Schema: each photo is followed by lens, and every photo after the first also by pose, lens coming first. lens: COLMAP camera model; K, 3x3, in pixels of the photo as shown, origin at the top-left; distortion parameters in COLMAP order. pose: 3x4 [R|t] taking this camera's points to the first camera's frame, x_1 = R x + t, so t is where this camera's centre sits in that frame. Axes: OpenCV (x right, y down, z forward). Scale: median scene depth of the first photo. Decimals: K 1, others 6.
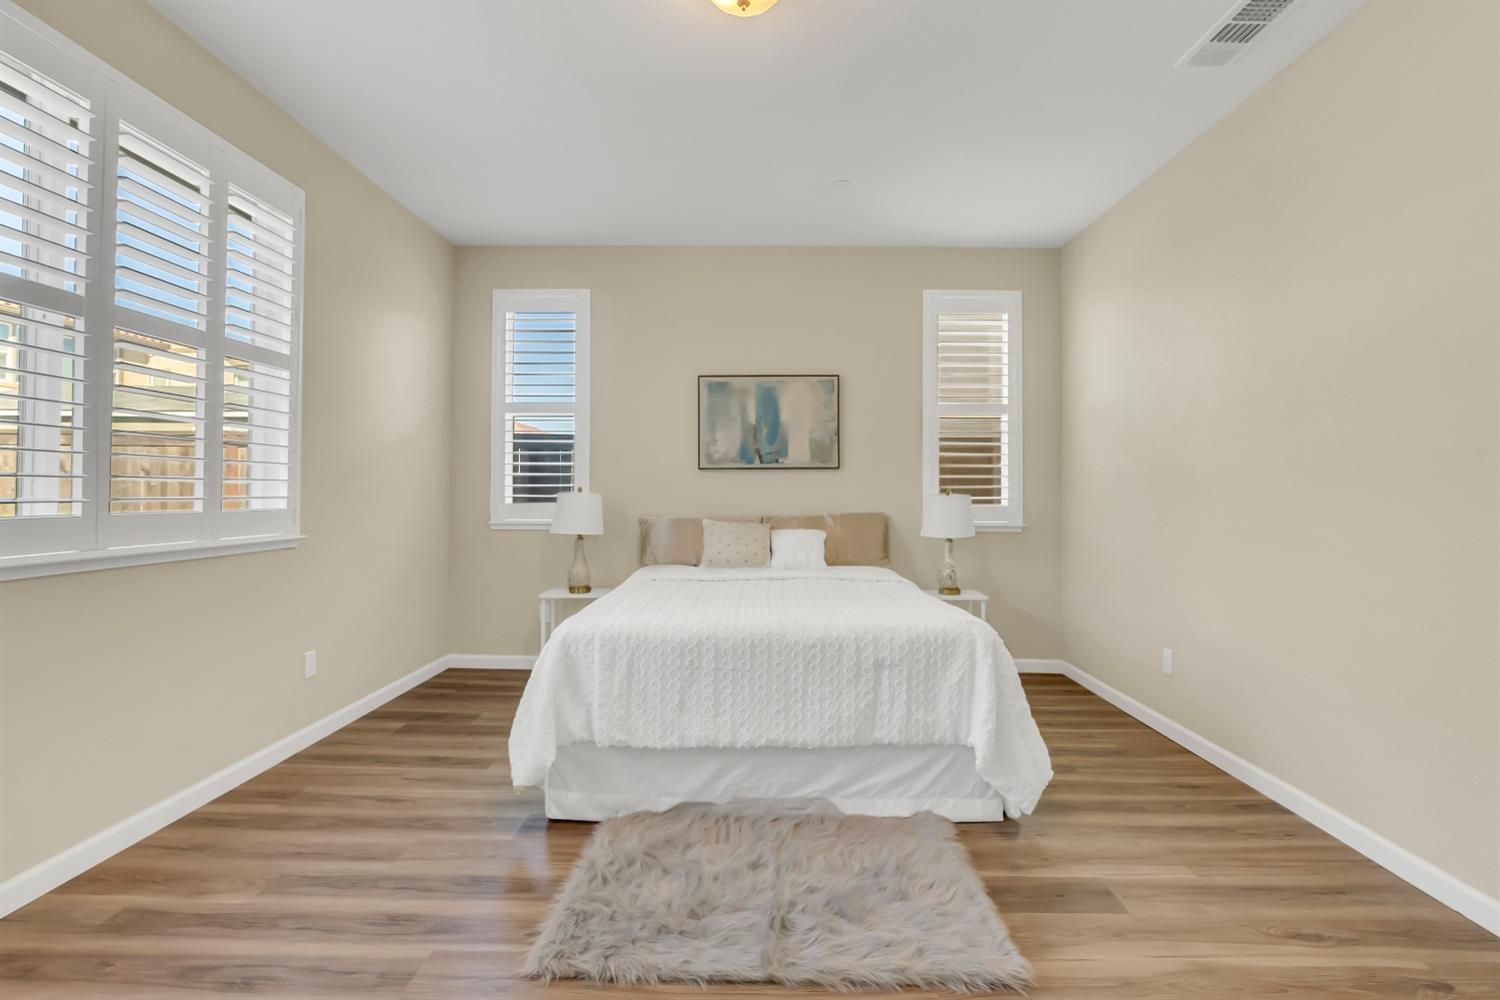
lens RADIAL K [[683.7, 0, 755.6], [0, 683.7, 477.5], [0, 0, 1]] dist [-0.003119, 0.000920]
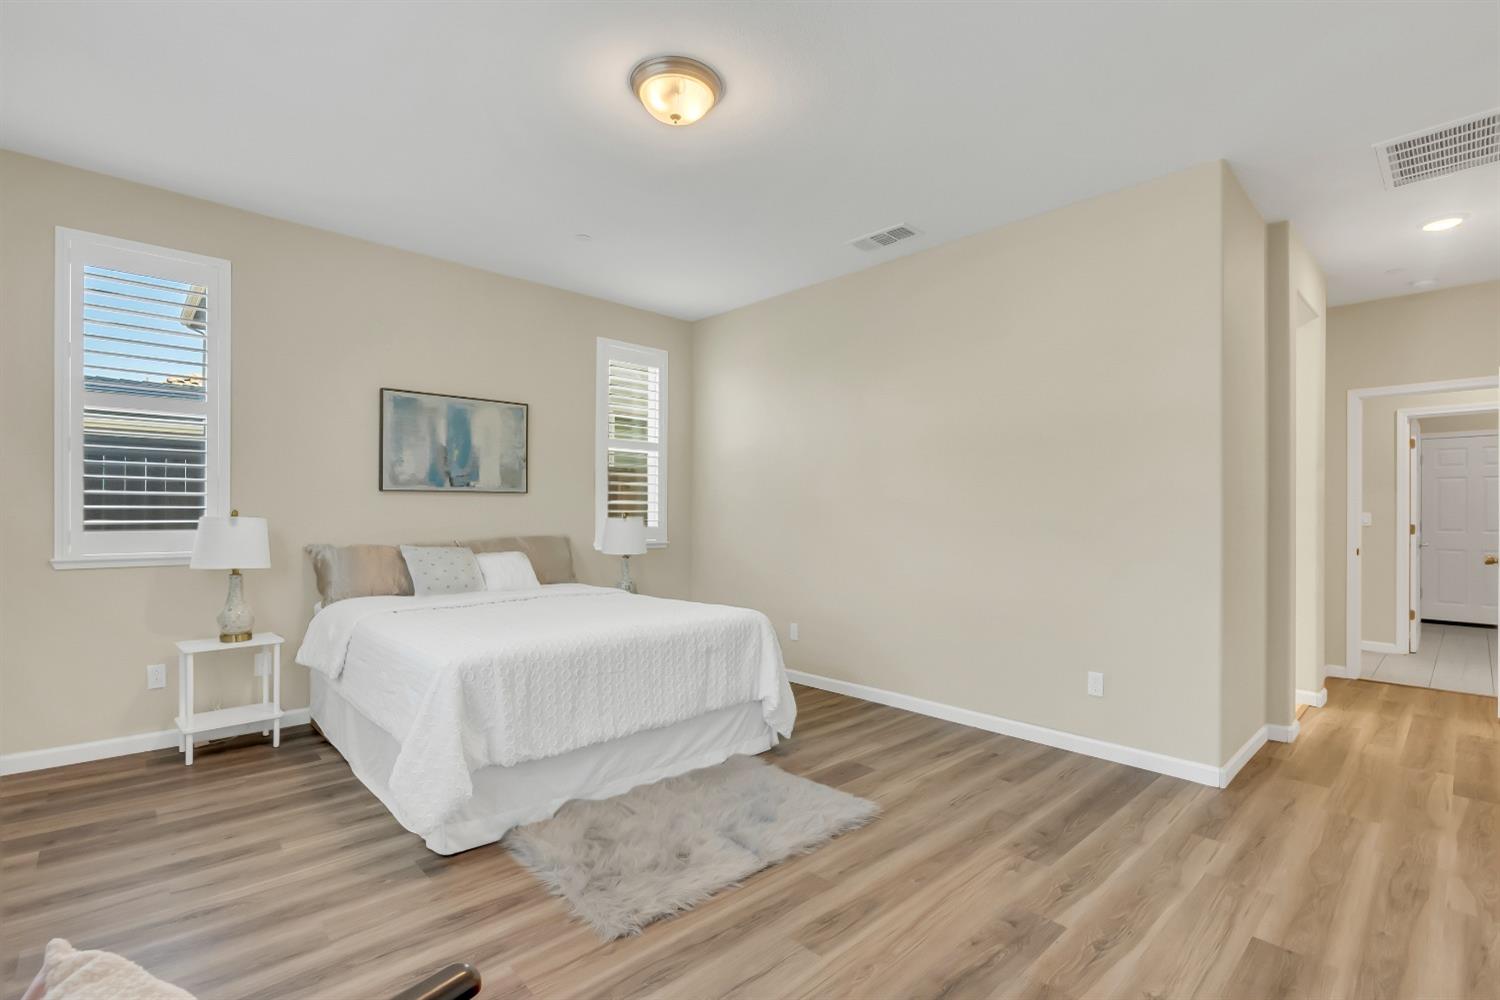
lens RADIAL K [[675.6, 0, 754.8], [0, 675.6, 500.0], [0, 0, 1]] dist [-0.005915, 0.001760]
pose [[0.725416, 0.014731, 0.688153, -0.375595], [-0.017616, 0.999841, -0.002834, -0.006699], [-0.688086, -0.010067, 0.725560, 0.004671]]
